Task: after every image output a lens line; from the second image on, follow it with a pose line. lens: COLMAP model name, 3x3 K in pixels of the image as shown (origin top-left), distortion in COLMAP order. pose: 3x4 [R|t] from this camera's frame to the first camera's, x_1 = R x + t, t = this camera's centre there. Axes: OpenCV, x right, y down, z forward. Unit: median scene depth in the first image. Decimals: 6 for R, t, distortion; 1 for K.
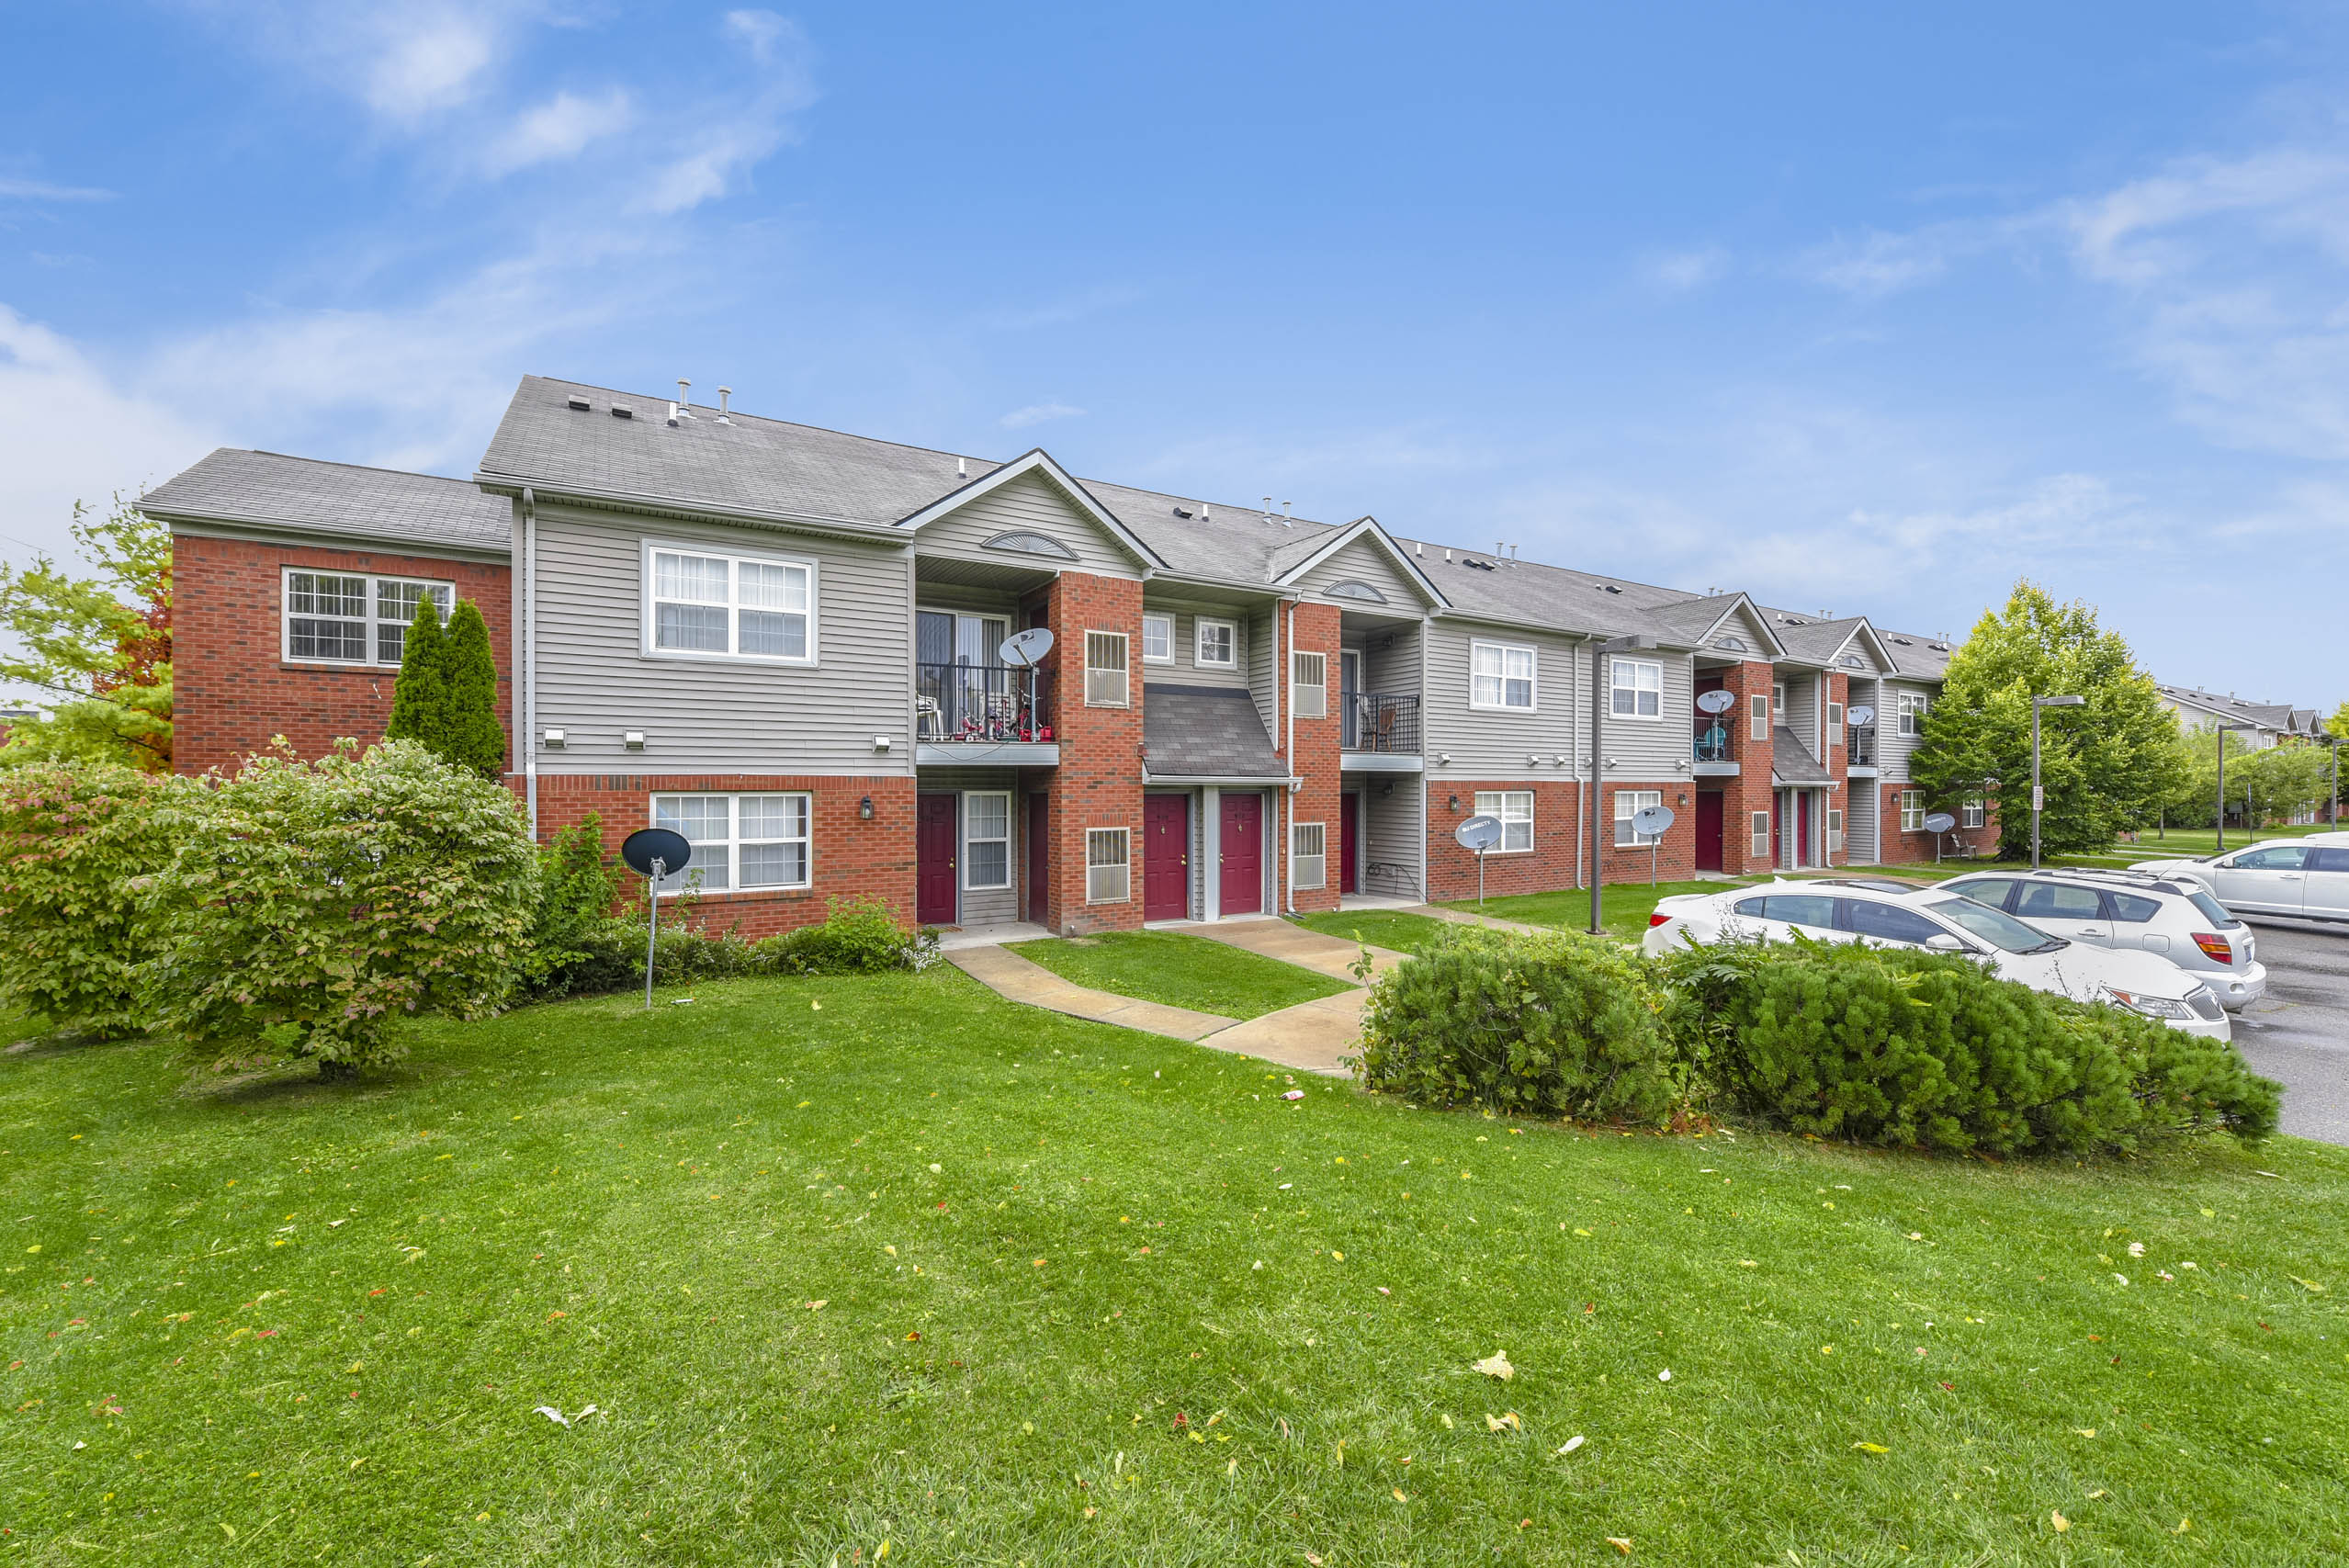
lens RADIAL K [[946.9, 0, 1174.5], [0, 946.9, 784.0], [0, 0, 1]] dist [-0.007218, -0.000081]
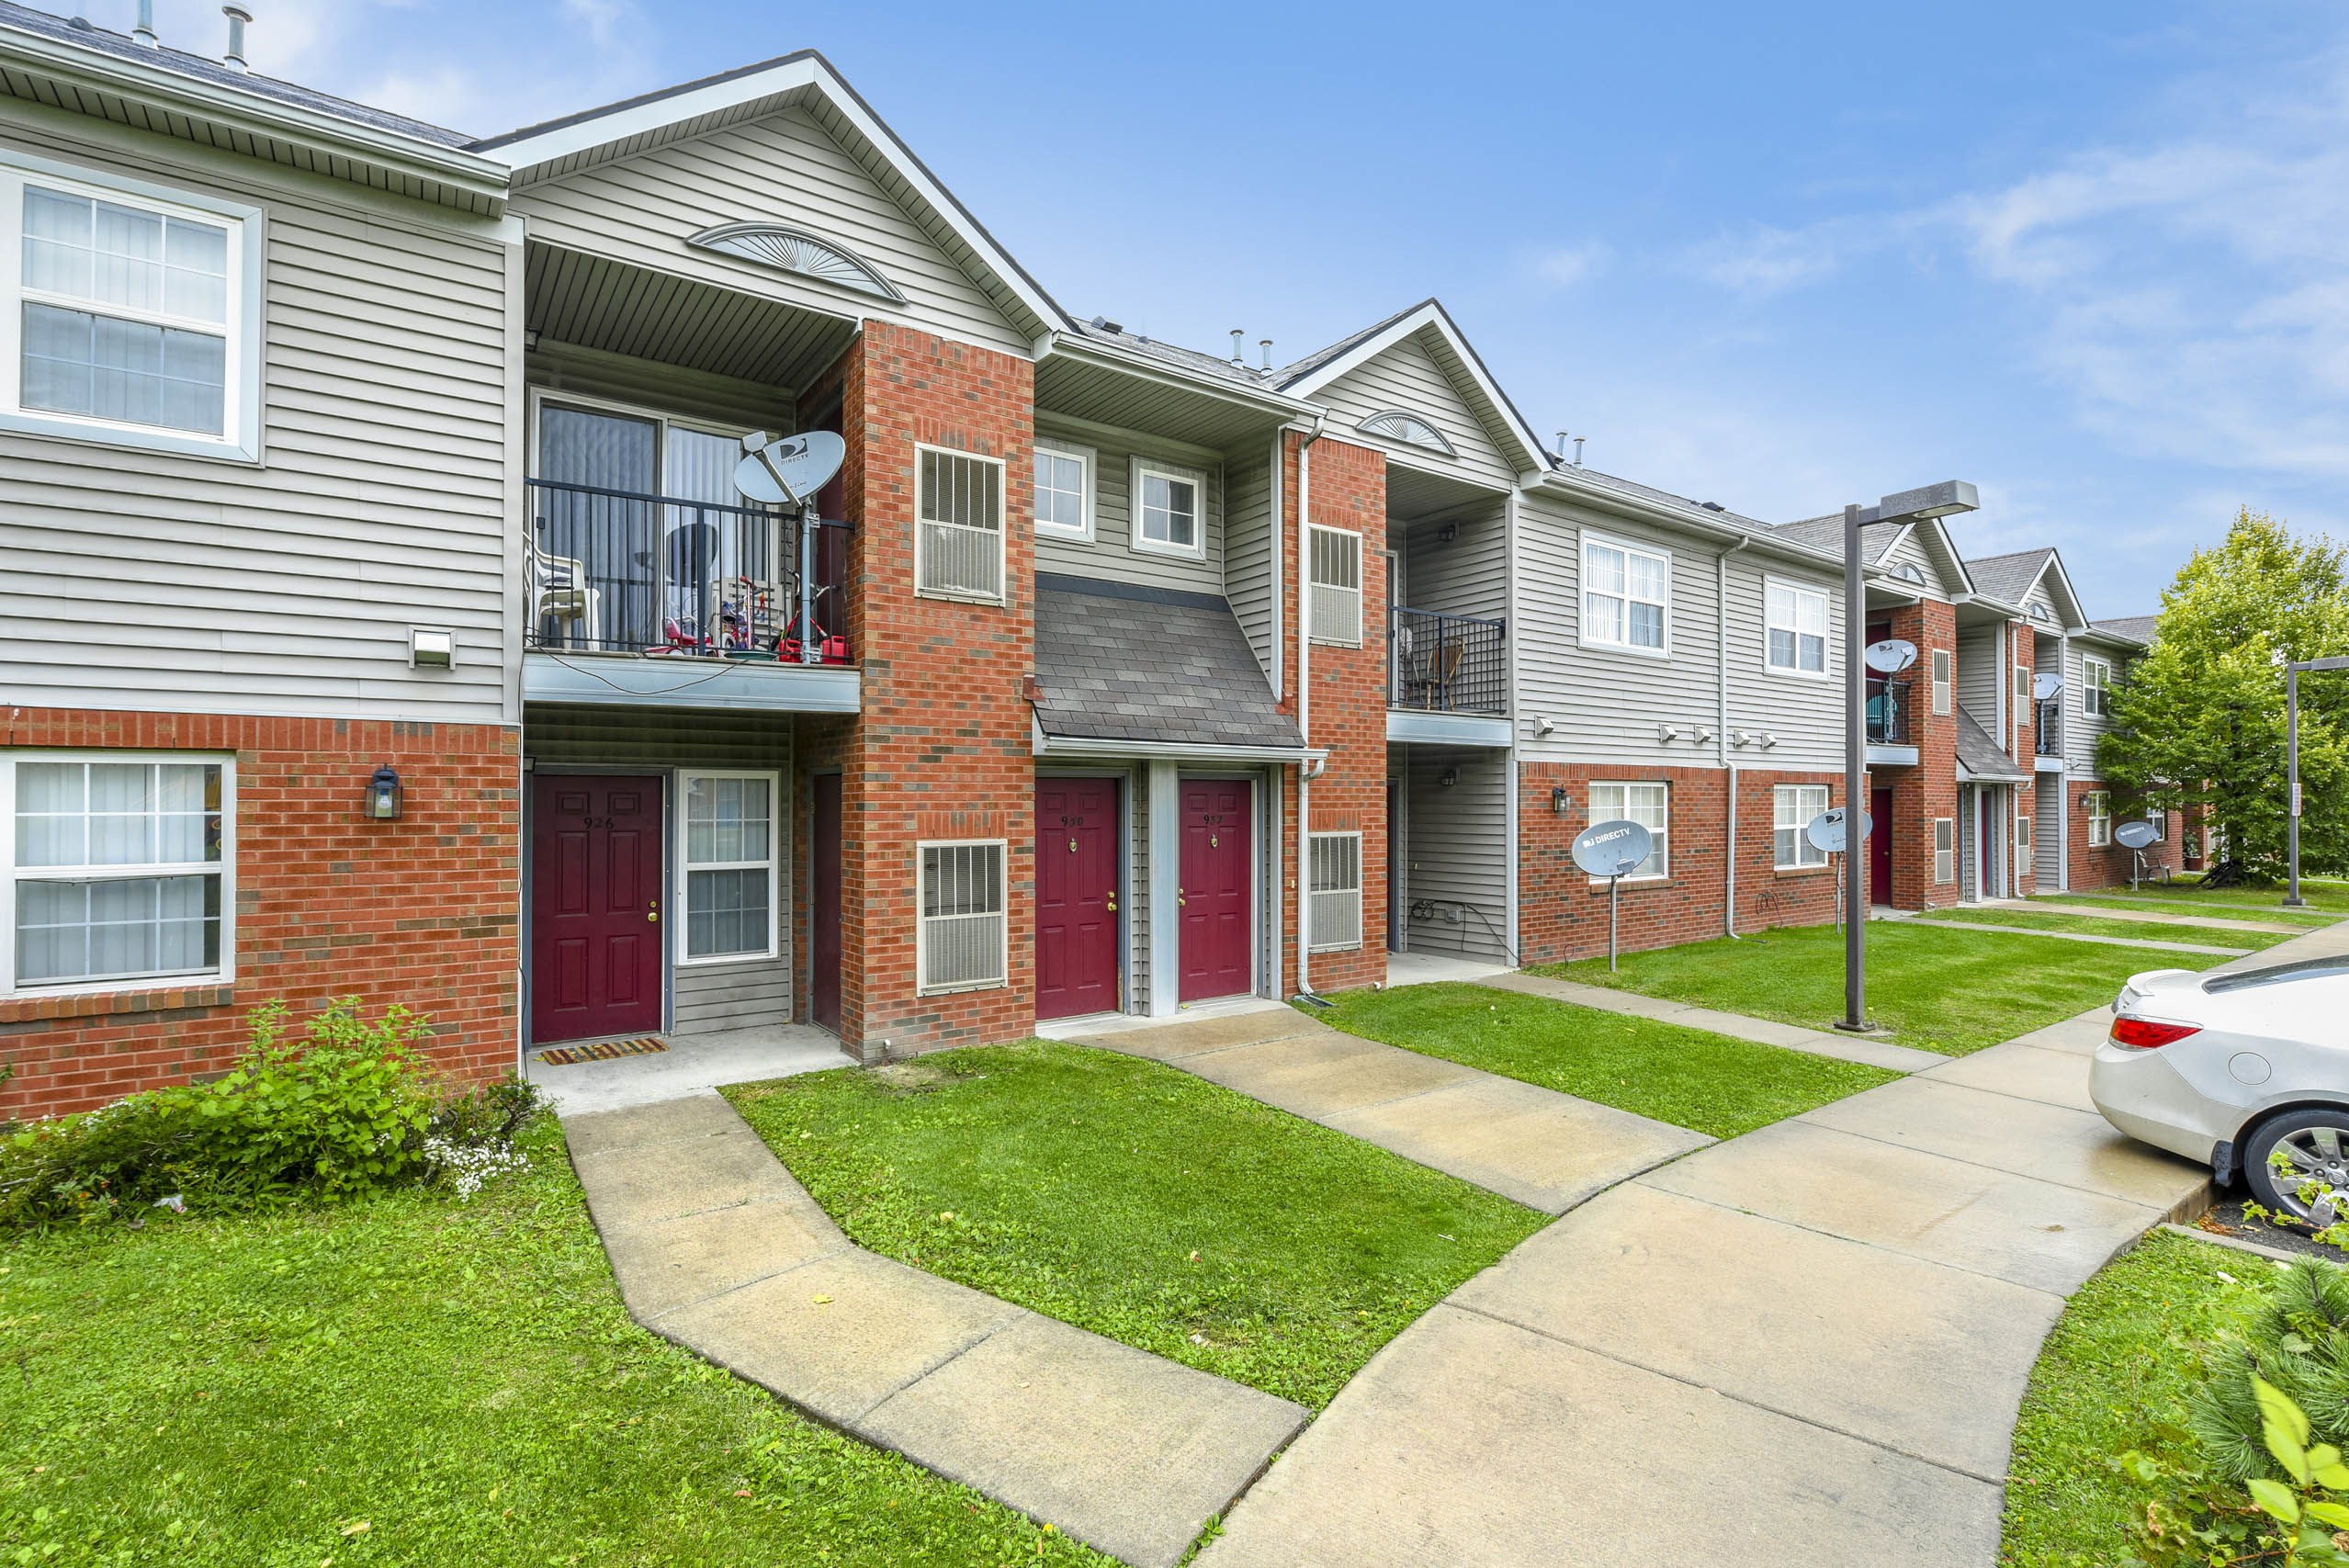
lens RADIAL K [[1098.9, 0, 1174.5], [0, 1098.9, 784.0], [0, 0, 1]] dist [-0.001629, -0.000267]
pose [[0.996972, 0.000351, 0.077762, -0.003292], [0.000669, 0.999914, -0.013097, 0.022317], [-0.077760, 0.013109, 0.996886, 0.379370]]
